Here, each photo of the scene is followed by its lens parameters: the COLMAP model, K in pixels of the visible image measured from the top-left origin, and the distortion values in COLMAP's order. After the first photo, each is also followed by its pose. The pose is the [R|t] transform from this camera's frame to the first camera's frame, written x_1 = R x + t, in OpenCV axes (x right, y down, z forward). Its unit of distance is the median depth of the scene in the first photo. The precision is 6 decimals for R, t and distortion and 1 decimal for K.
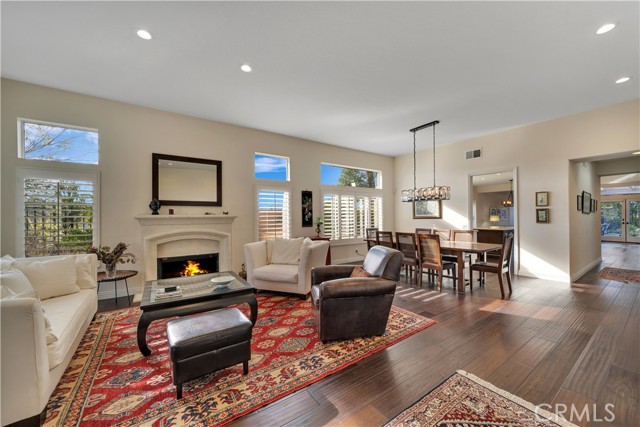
lens RADIAL K [[243.2, 0, 323.0], [0, 243.2, 214.8], [0, 0, 1]] dist [-0.006246, -0.000127]
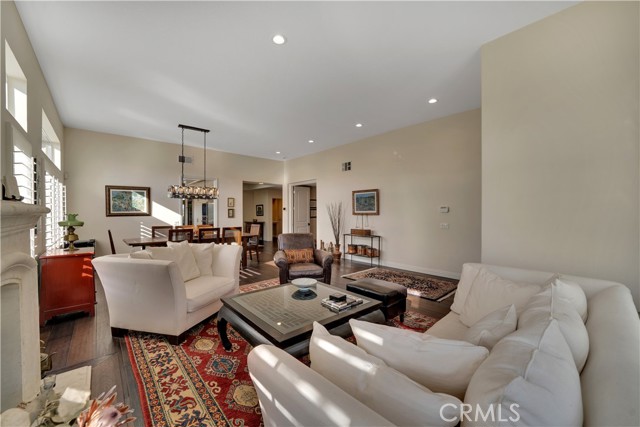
lens RADIAL K [[253.4, 0, 320.0], [0, 253.4, 213.5], [0, 0, 1]] dist [-0.001000, 0.000021]
pose [[-0.088235, 0.010147, 0.996048, -0.782706], [-0.000909, 0.999947, -0.010267, 0.022682], [-0.996099, -0.001811, -0.088221, 0.575816]]
